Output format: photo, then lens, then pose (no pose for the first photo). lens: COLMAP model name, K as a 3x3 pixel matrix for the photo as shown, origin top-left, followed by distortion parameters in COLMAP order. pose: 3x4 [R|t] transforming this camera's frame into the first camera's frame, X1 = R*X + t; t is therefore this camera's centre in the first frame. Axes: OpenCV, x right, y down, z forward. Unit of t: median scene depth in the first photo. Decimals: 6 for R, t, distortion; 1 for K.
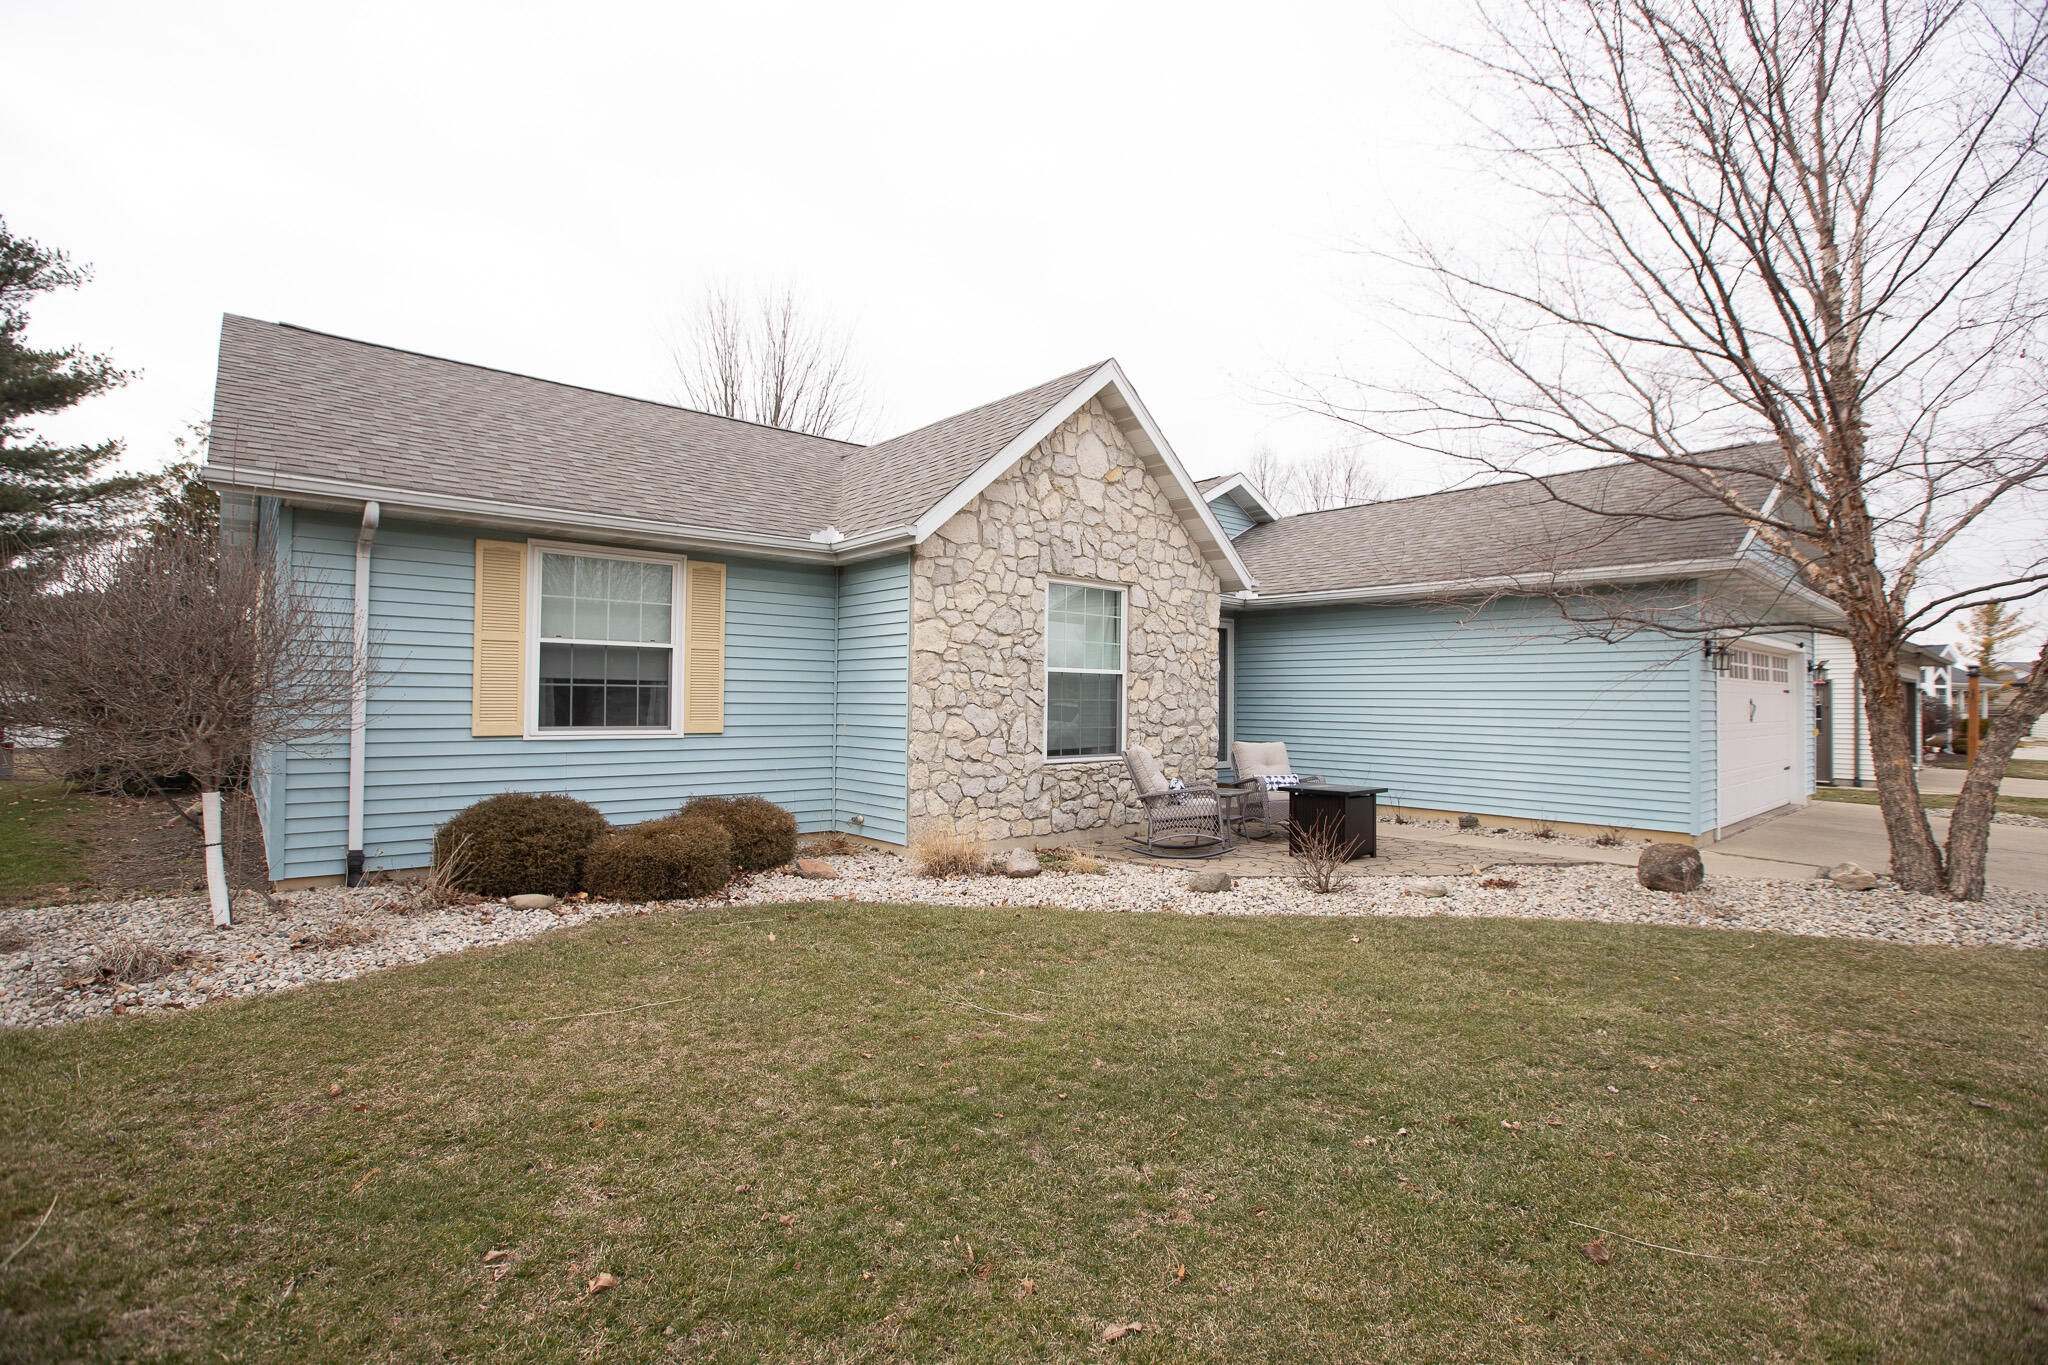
lens RADIAL K [[940.3, 0, 1018.6], [0, 940.3, 678.2], [0, 0, 1]] dist [-0.036498, 0.005449]
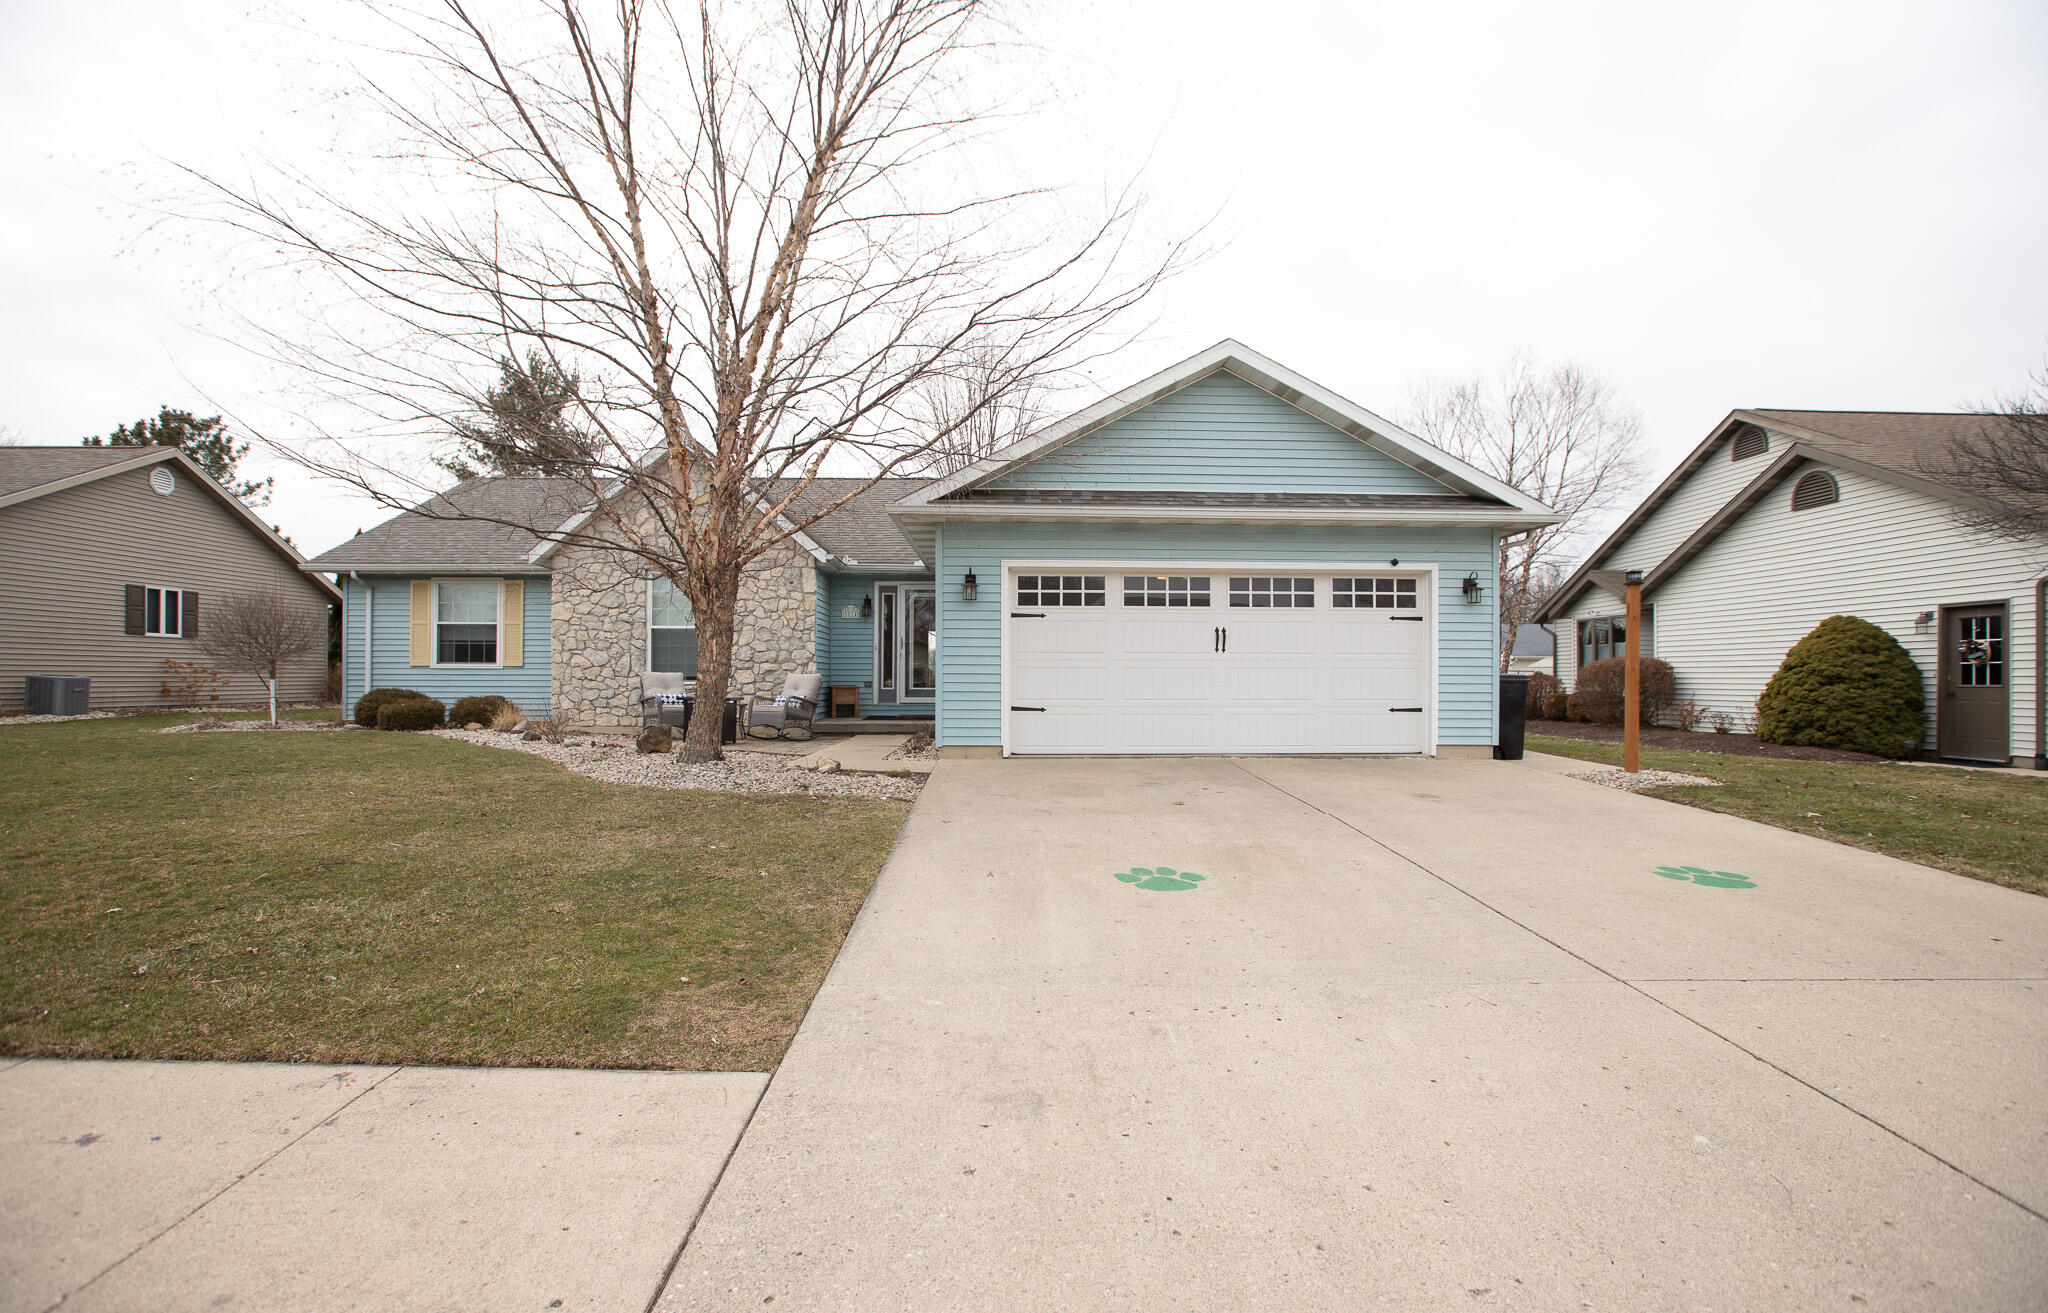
lens RADIAL K [[928.6, 0, 1003.4], [0, 928.6, 669.6], [0, 0, 1]] dist [-0.030702, -0.000101]
pose [[0.764895, -0.013279, -0.644019, 1.677813], [0.020374, 0.999786, 0.003584, 0.078159], [0.643833, -0.015863, 0.765001, 0.169920]]
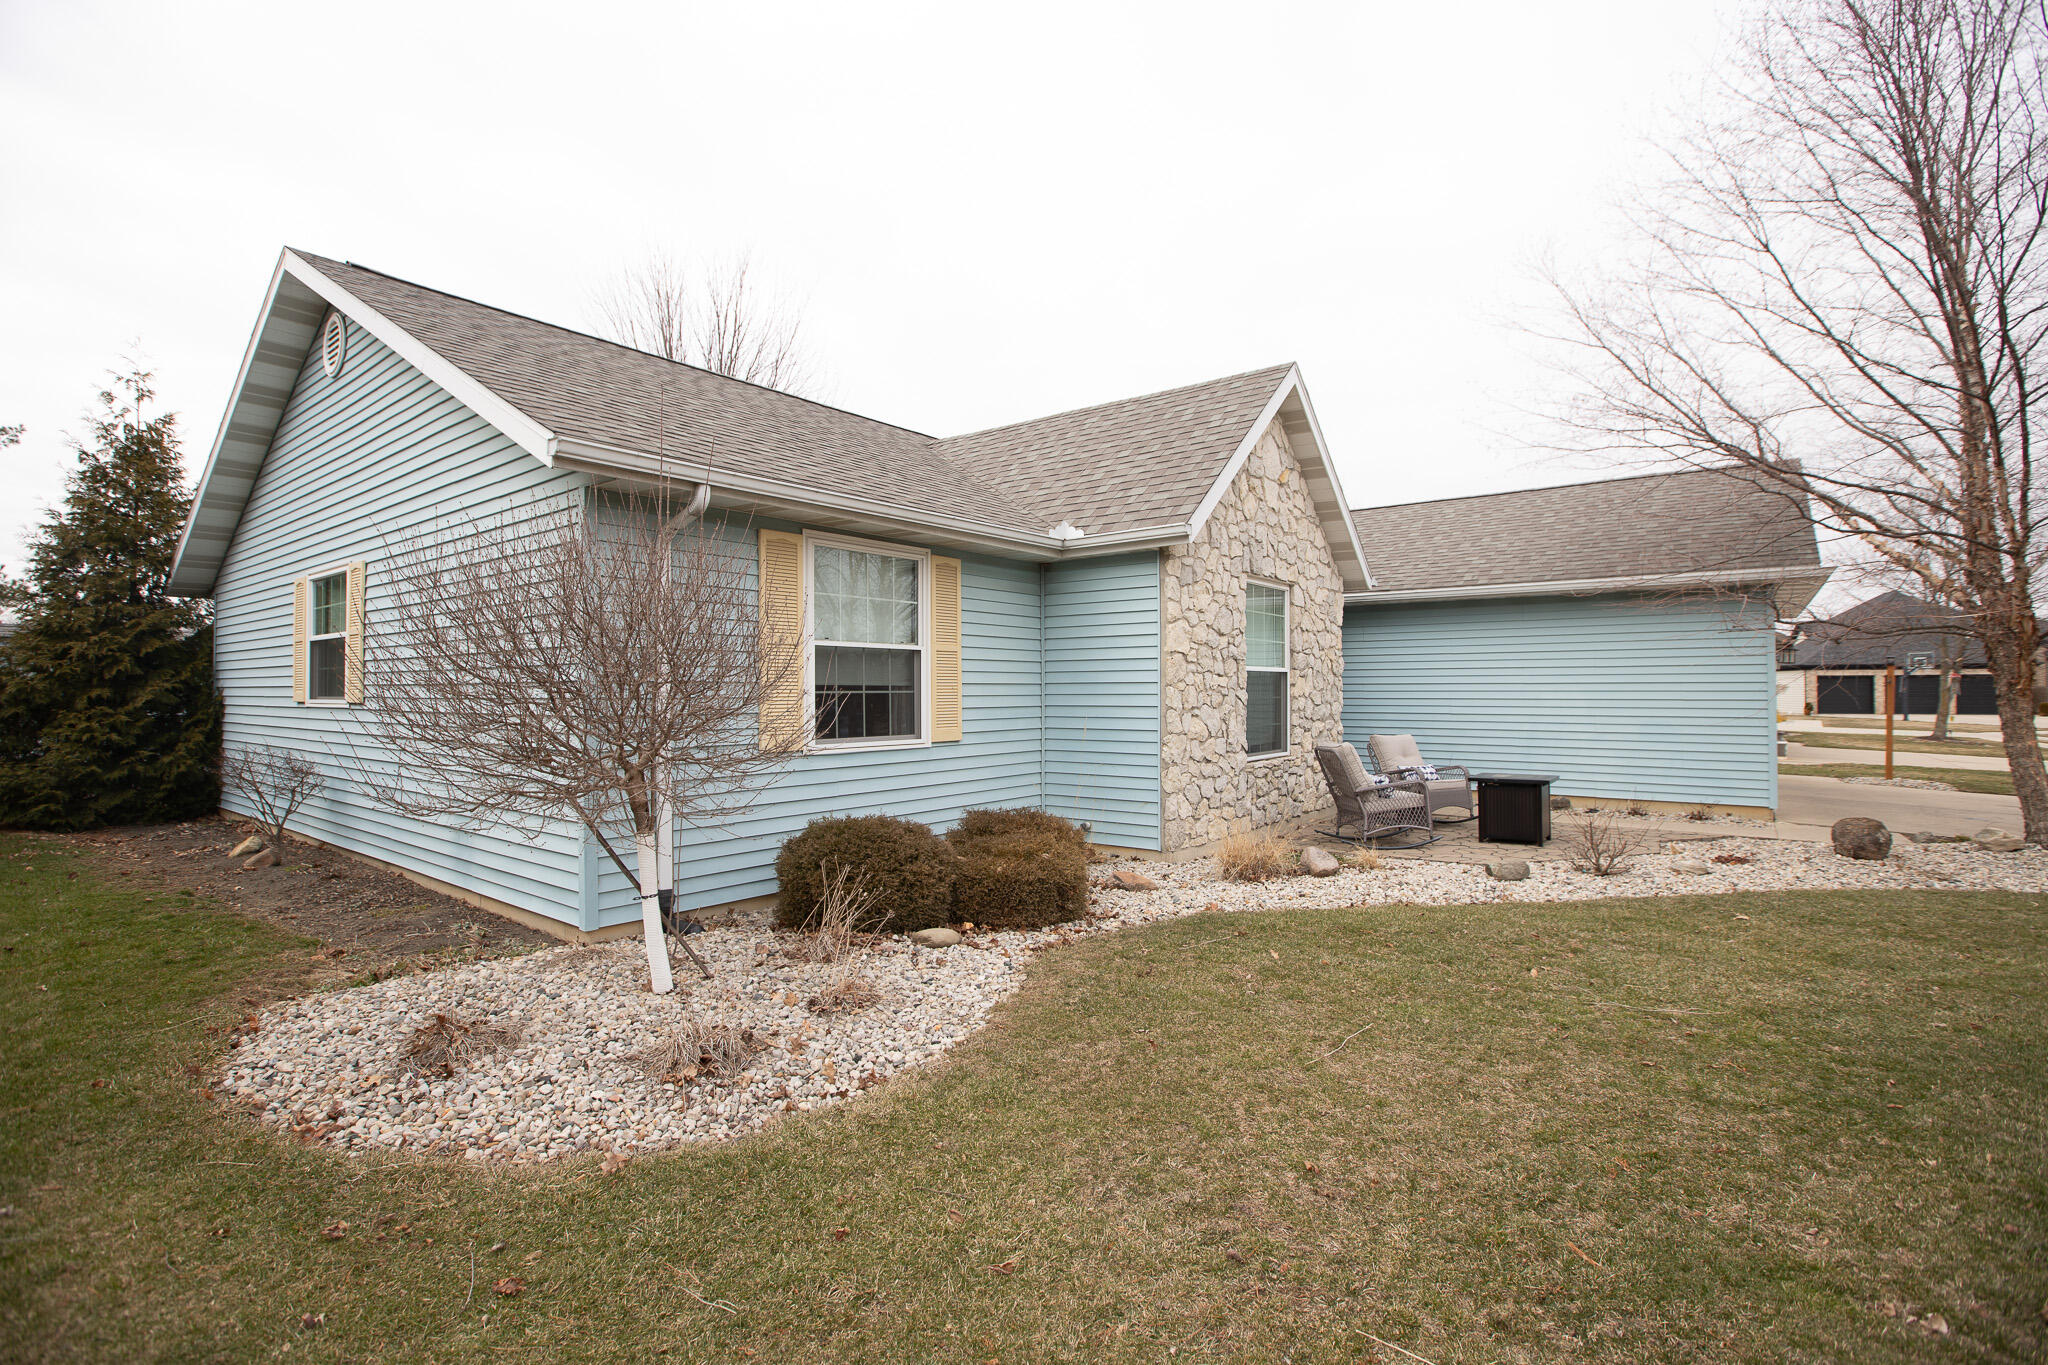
lens RADIAL K [[940.3, 0, 1019.7], [0, 940.3, 680.3], [0, 0, 1]] dist [-0.036498, 0.005449]
pose [[0.981592, -0.010806, 0.190683, -0.431919], [0.008281, 0.999867, 0.014034, -0.013913], [-0.190809, -0.012197, 0.981551, 0.064596]]
